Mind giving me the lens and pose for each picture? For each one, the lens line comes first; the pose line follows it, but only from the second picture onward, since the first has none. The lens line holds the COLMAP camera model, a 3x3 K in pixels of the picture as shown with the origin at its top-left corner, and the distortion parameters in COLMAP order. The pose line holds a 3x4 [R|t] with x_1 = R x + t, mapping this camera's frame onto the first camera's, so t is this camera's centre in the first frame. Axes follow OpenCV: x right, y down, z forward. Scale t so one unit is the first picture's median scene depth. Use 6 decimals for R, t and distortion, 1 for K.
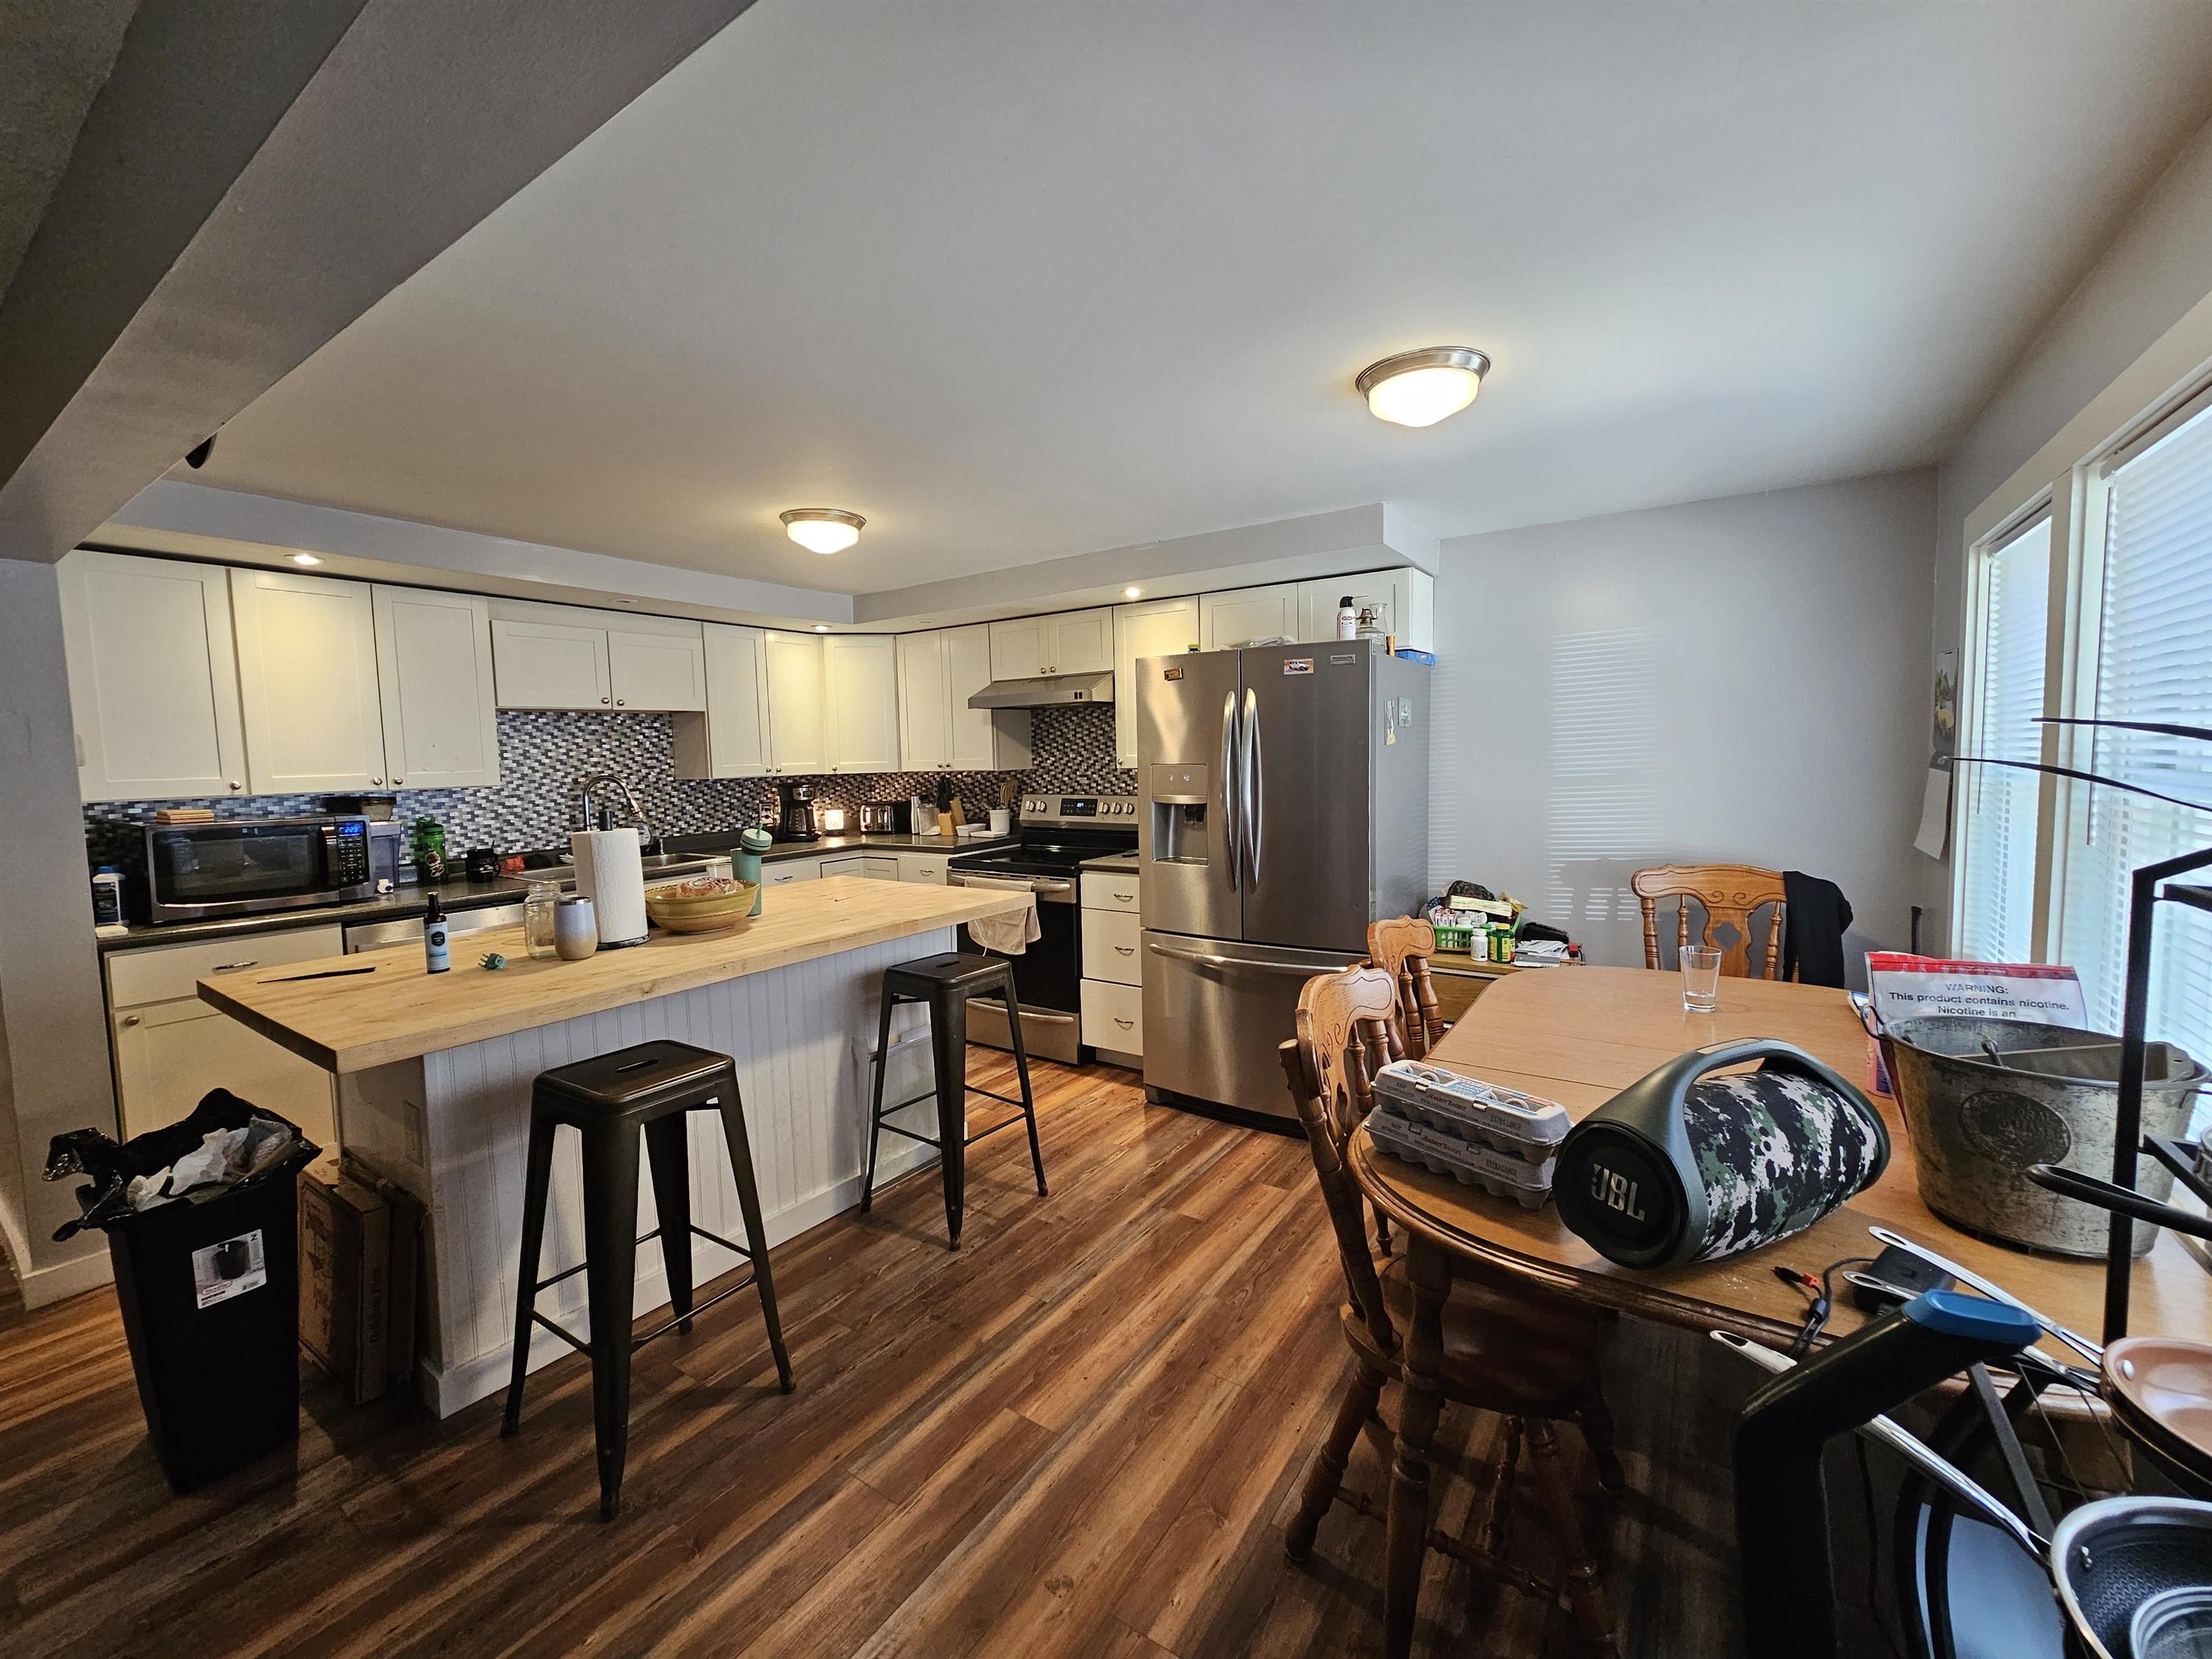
lens RADIAL K [[904.8, 0, 1113.2], [0, 904.8, 816.9], [0, 0, 1]] dist [-0.001060, 0.000210]
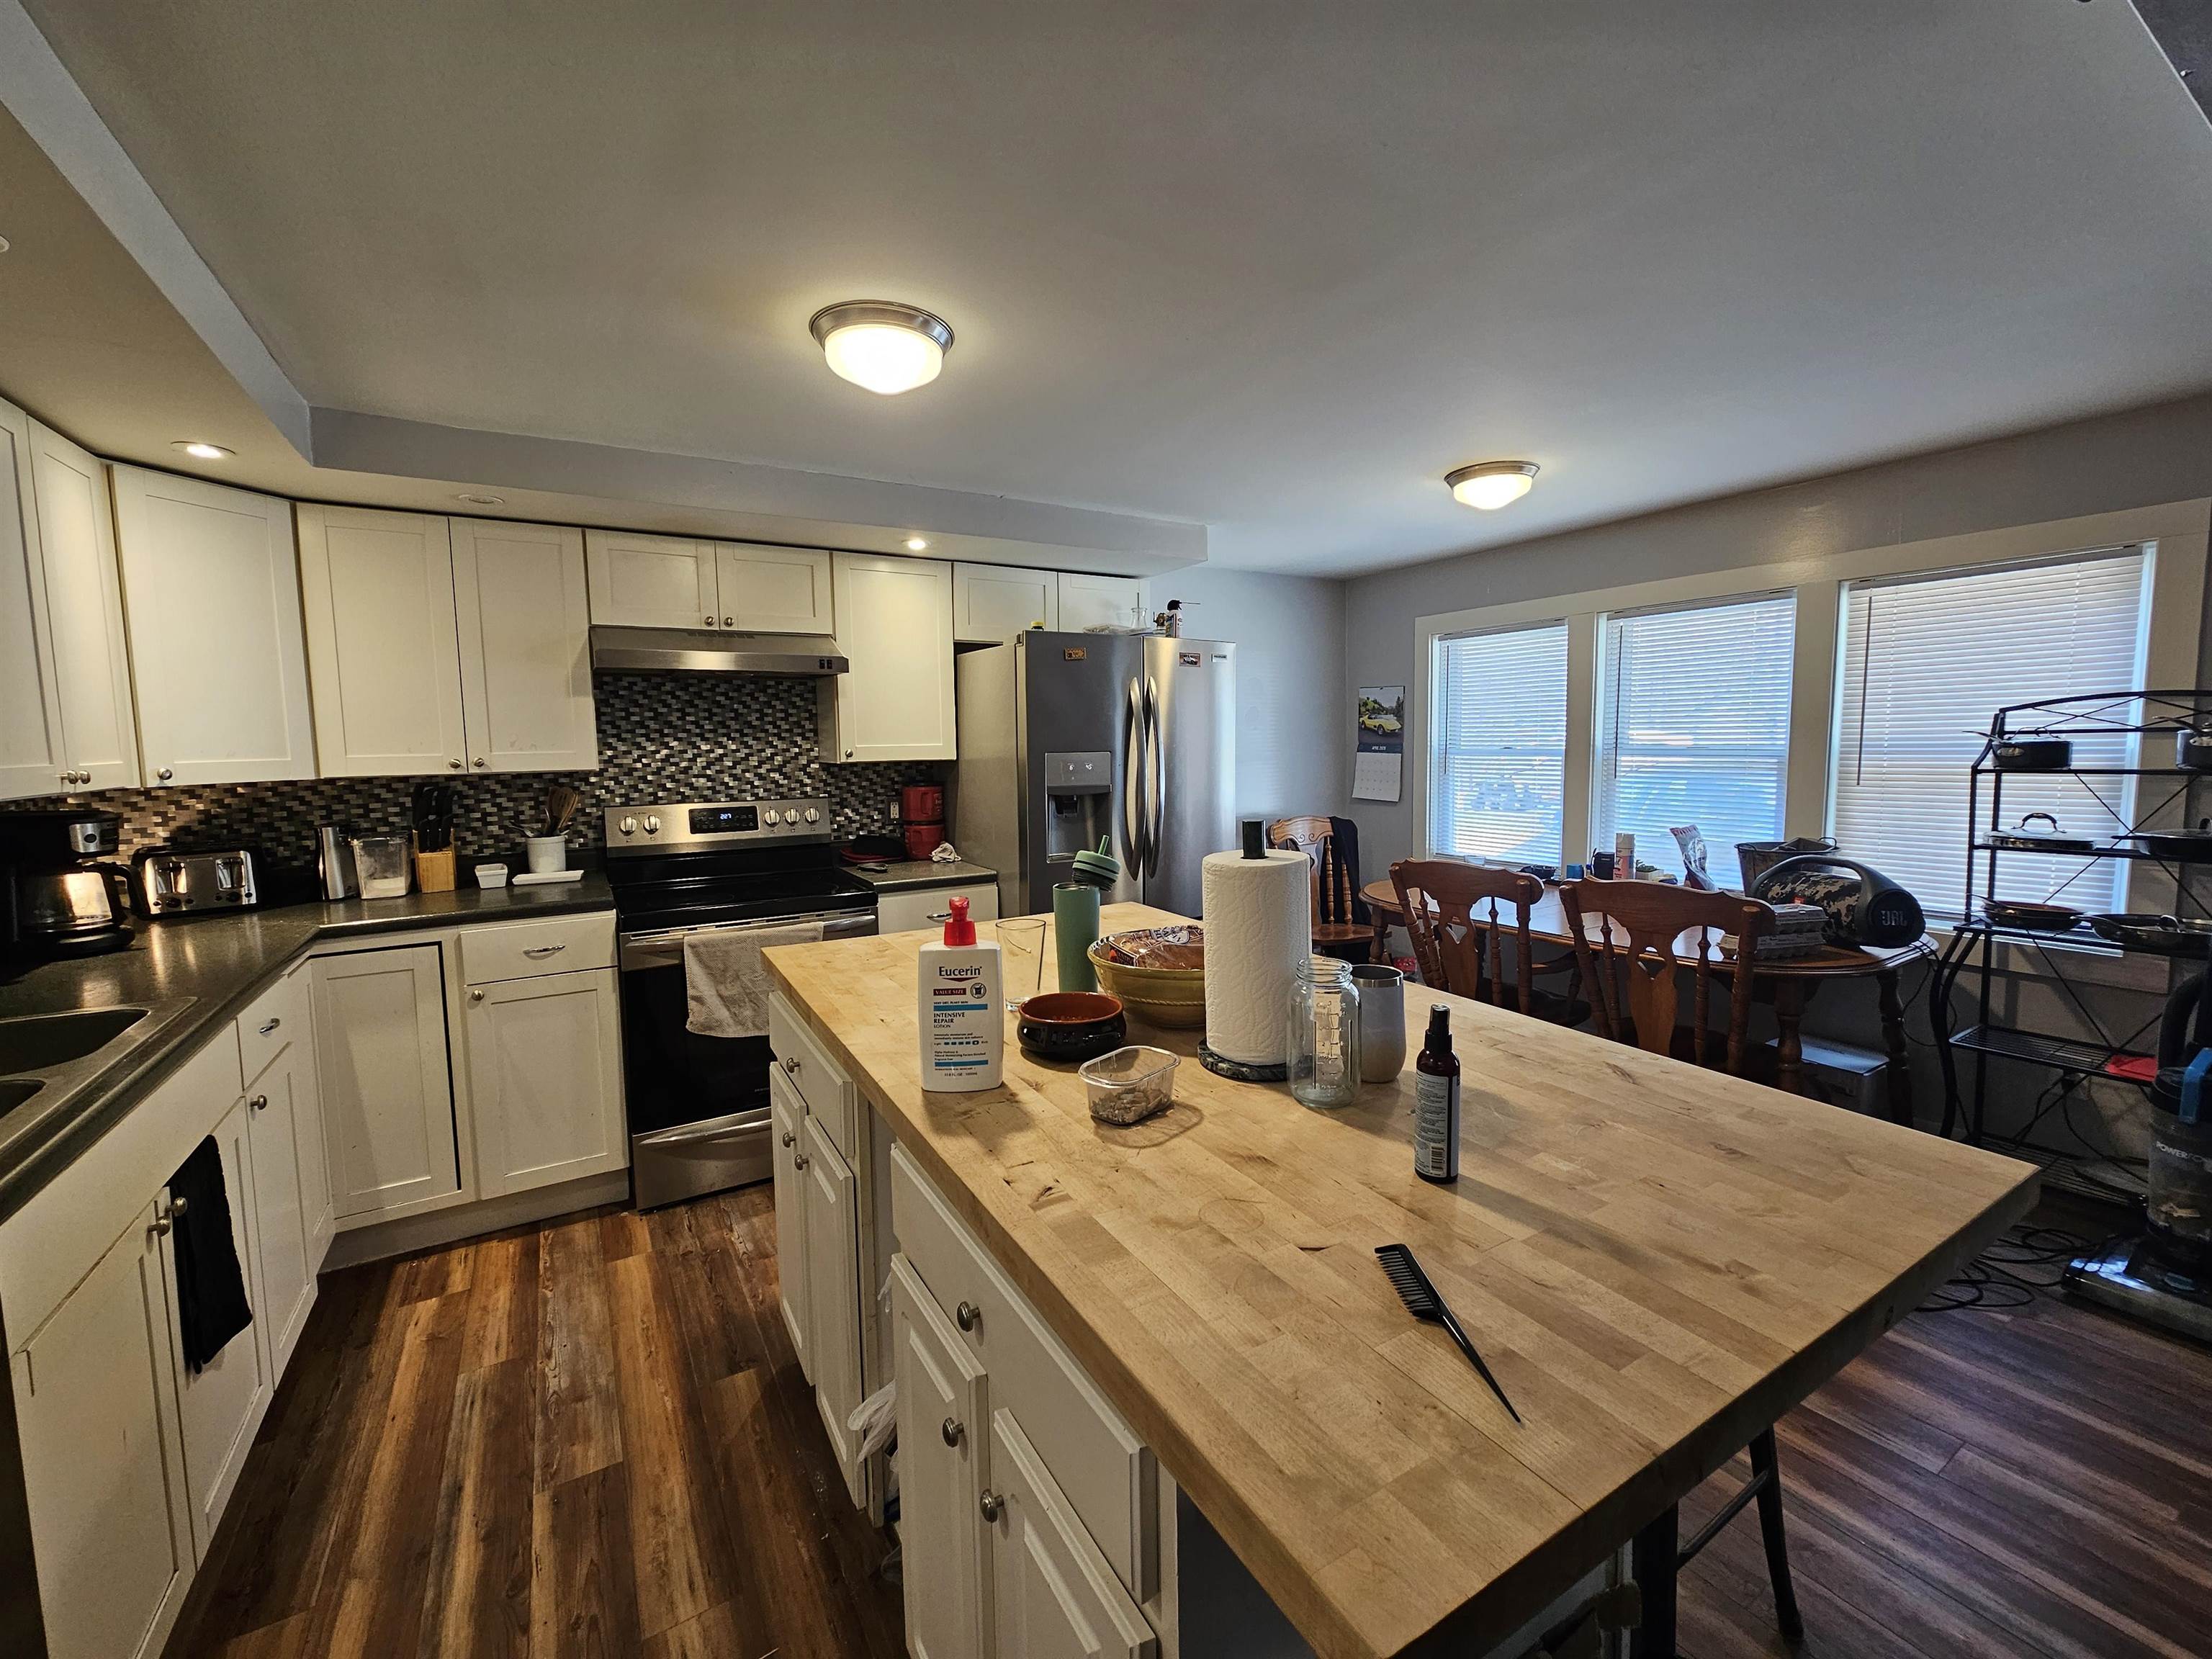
lens RADIAL K [[904.8, 0, 1113.2], [0, 904.8, 816.9], [0, 0, 1]] dist [-0.001060, 0.000210]
pose [[0.438608, -0.068305, 0.896079, -0.534356], [0.067753, 0.996783, 0.042817, -0.022329], [-0.896121, 0.041932, 0.441825, 0.407838]]
